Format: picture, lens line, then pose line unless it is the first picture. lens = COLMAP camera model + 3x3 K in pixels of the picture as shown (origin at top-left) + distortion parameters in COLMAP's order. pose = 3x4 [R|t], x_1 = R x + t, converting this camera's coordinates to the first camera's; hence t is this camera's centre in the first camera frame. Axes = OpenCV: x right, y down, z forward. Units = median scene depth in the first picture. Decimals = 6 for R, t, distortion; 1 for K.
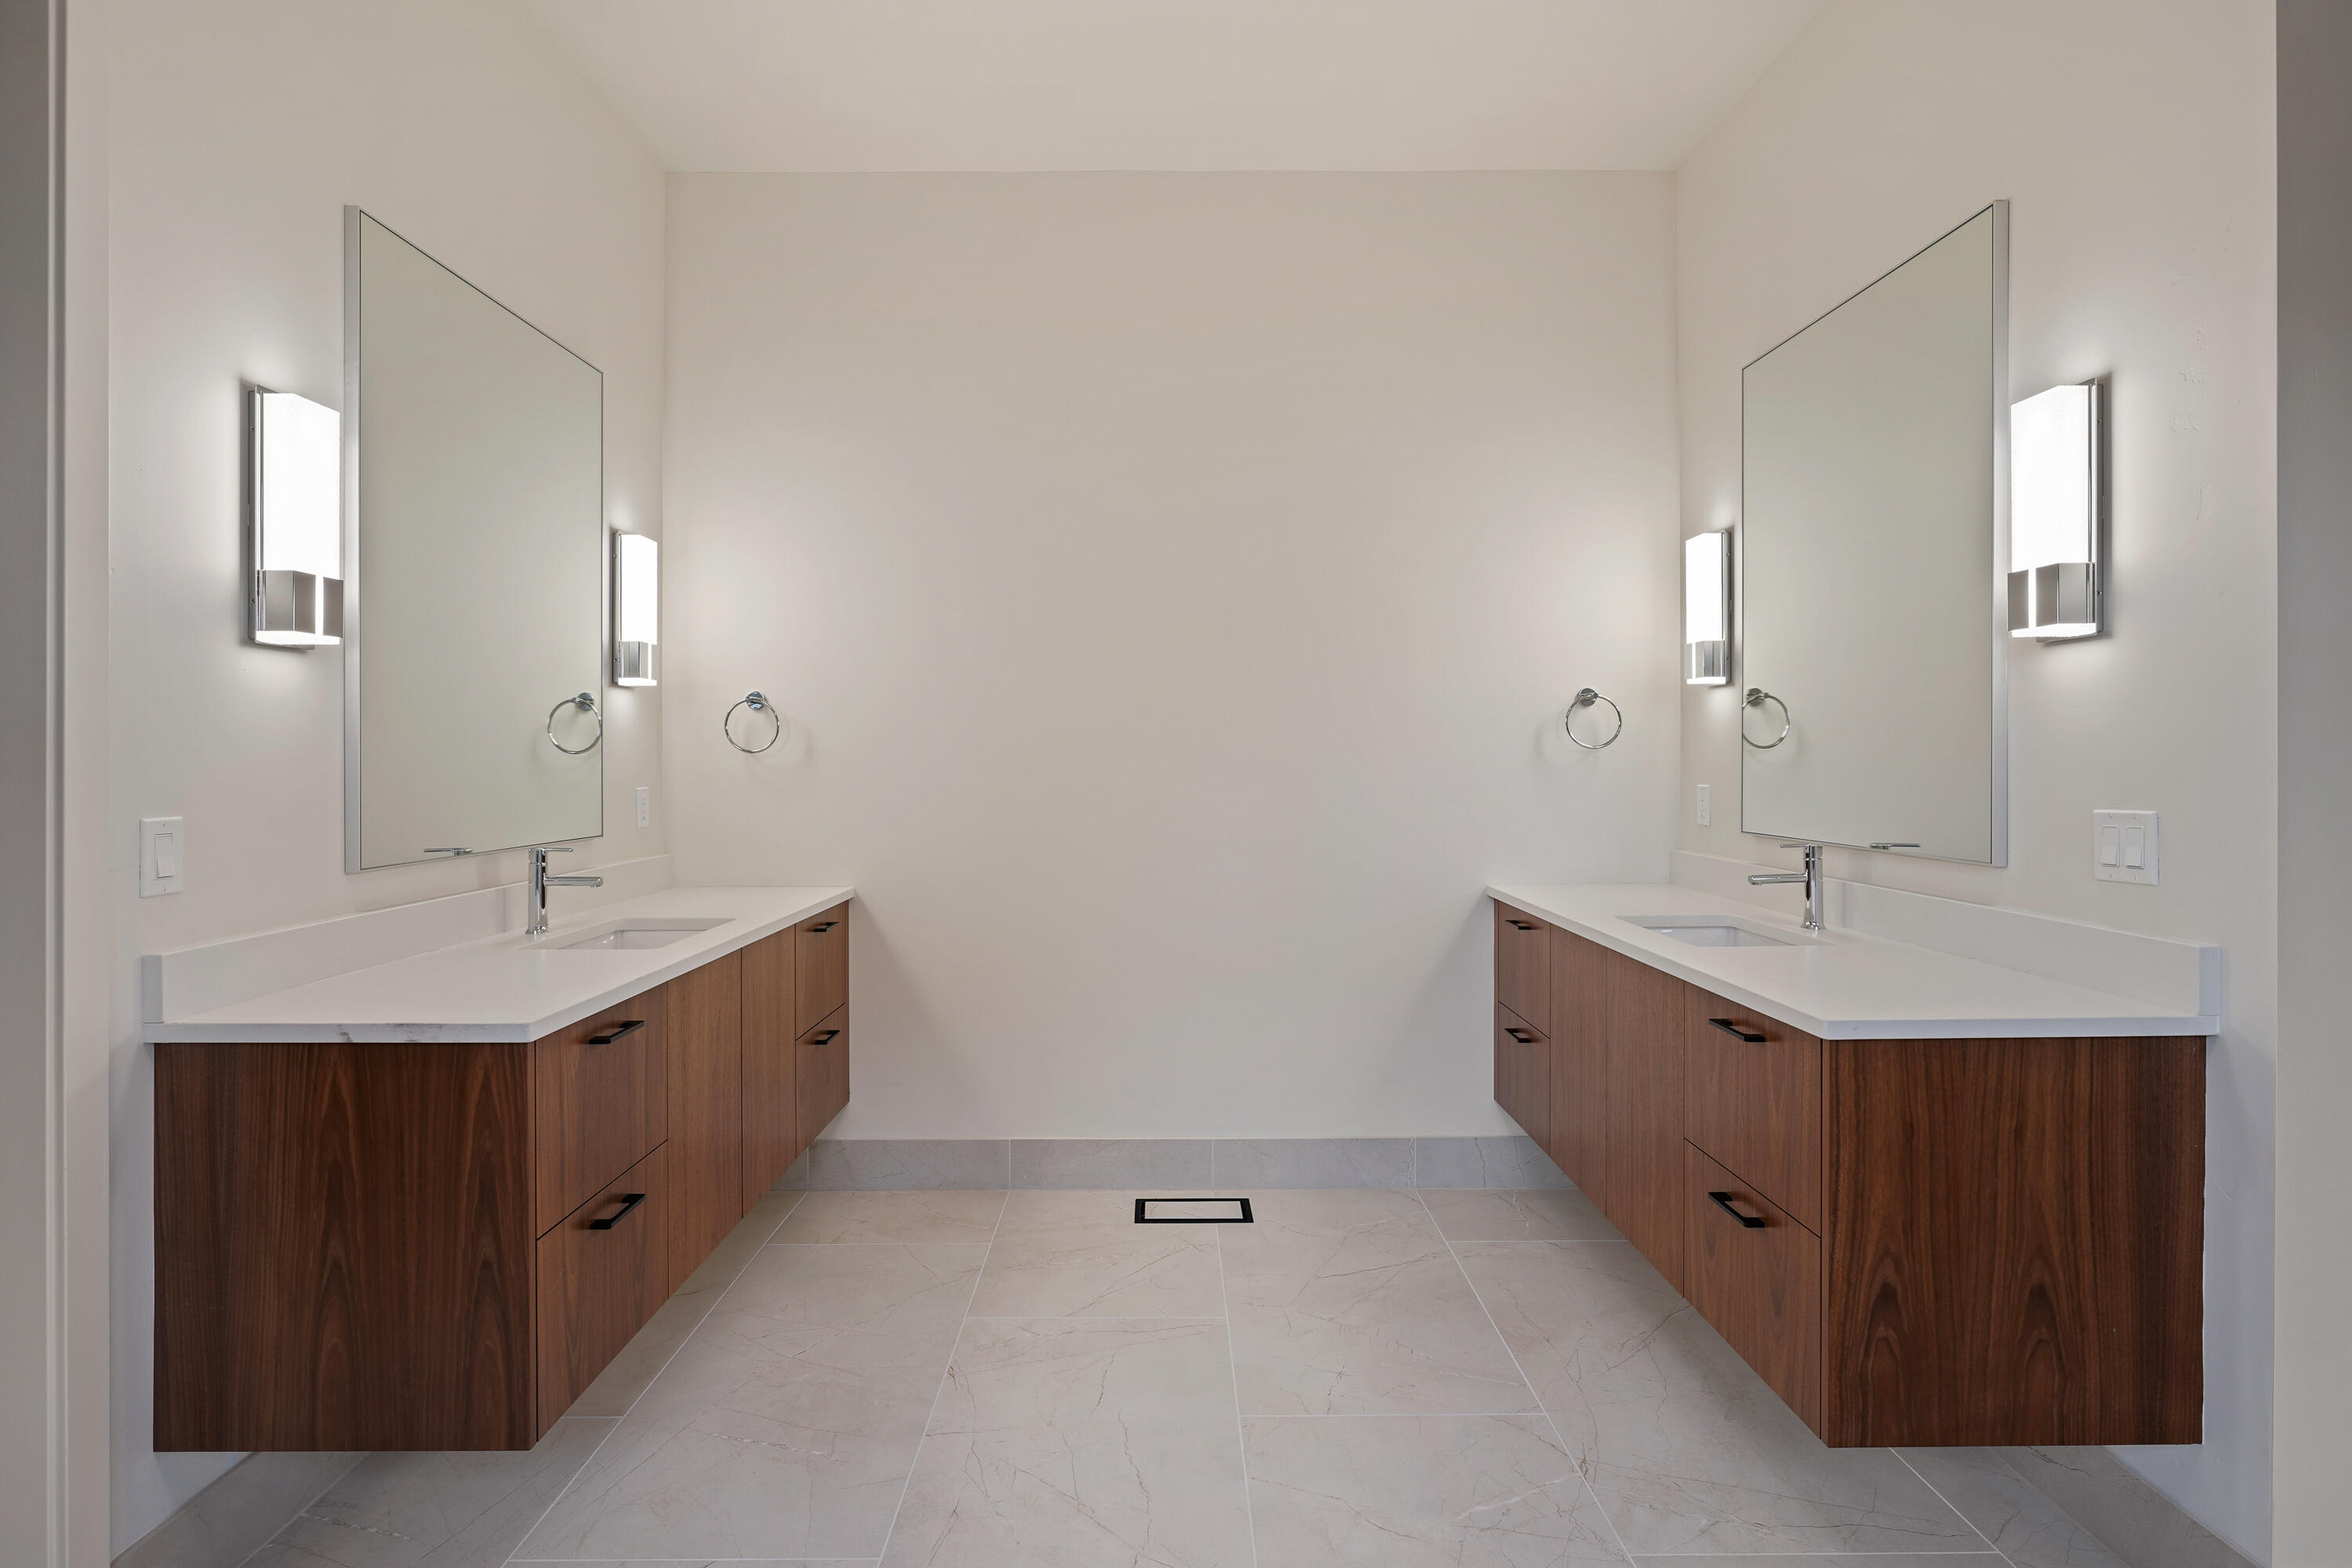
lens RADIAL K [[1140.9, 0, 1173.3], [0, 1140.9, 760.1], [0, 0, 1]] dist [-0.011437, 0.000347]
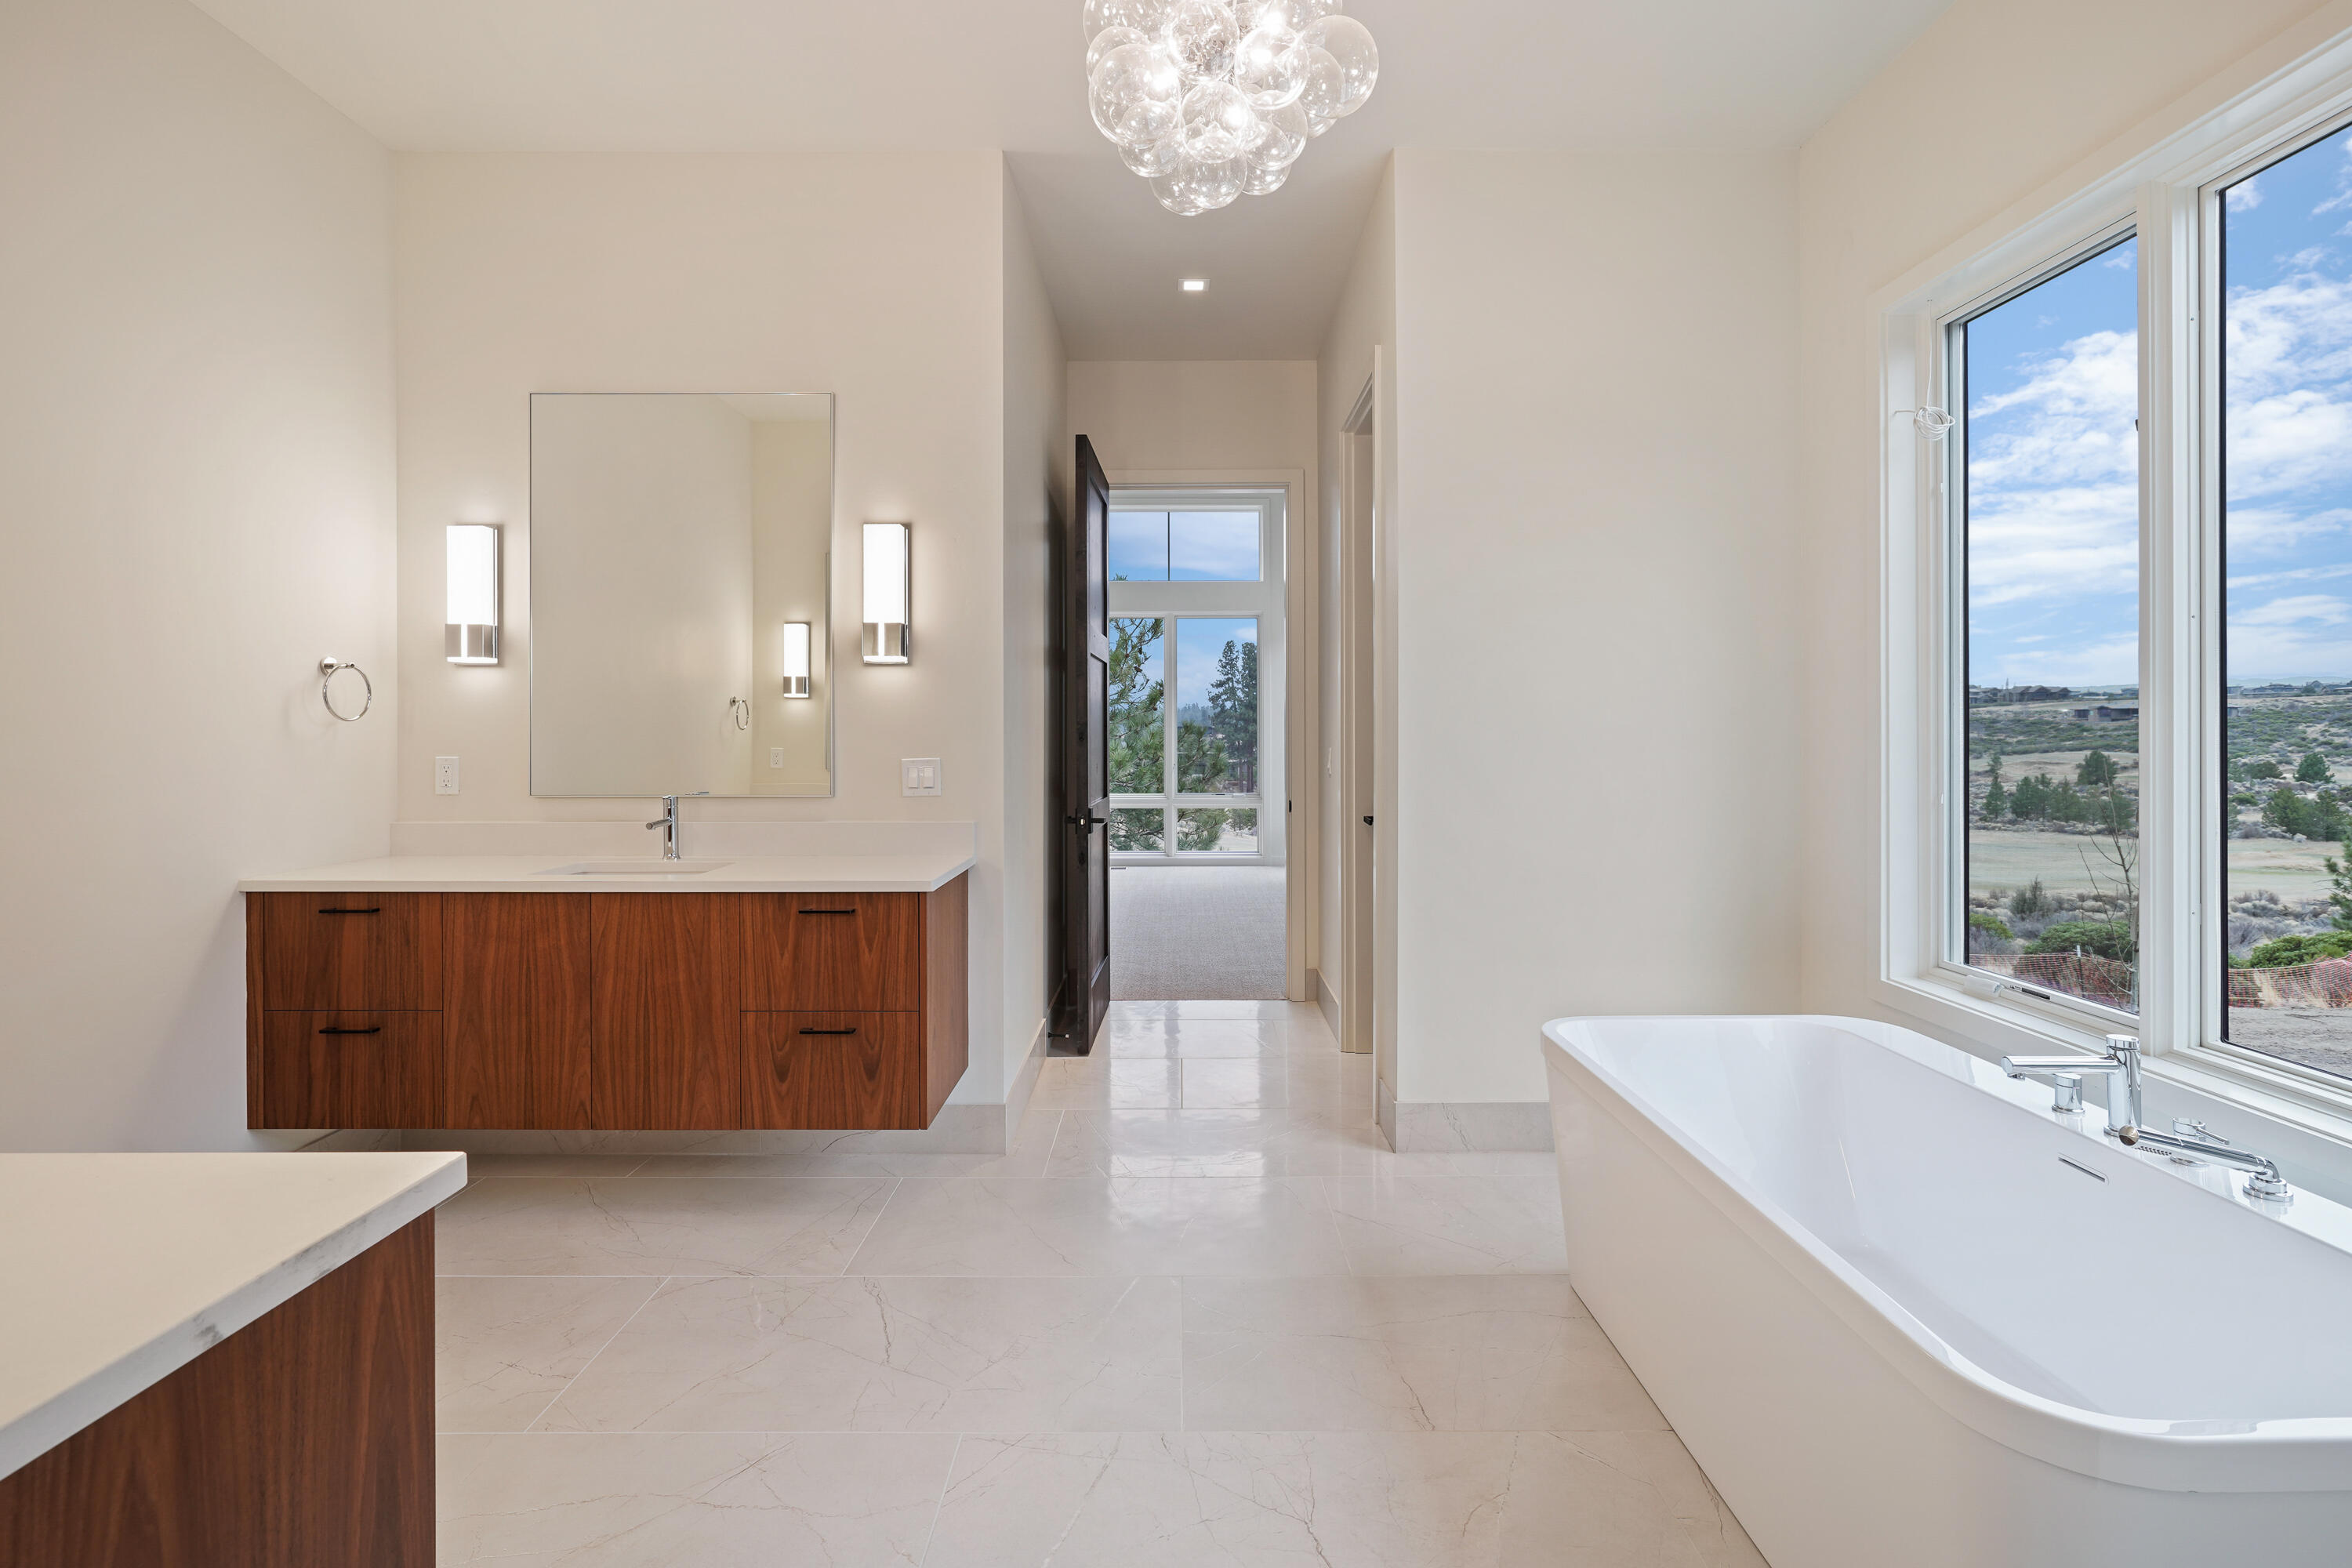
lens RADIAL K [[1140.9, 0, 1173.3], [0, 1140.9, 760.1], [0, 0, 1]] dist [-0.011437, 0.000347]
pose [[0.006864, -0.019579, 0.999785, -1.145670], [0.003997, 0.999801, 0.019552, 0.012974], [-0.999968, 0.003862, 0.006941, 0.611789]]
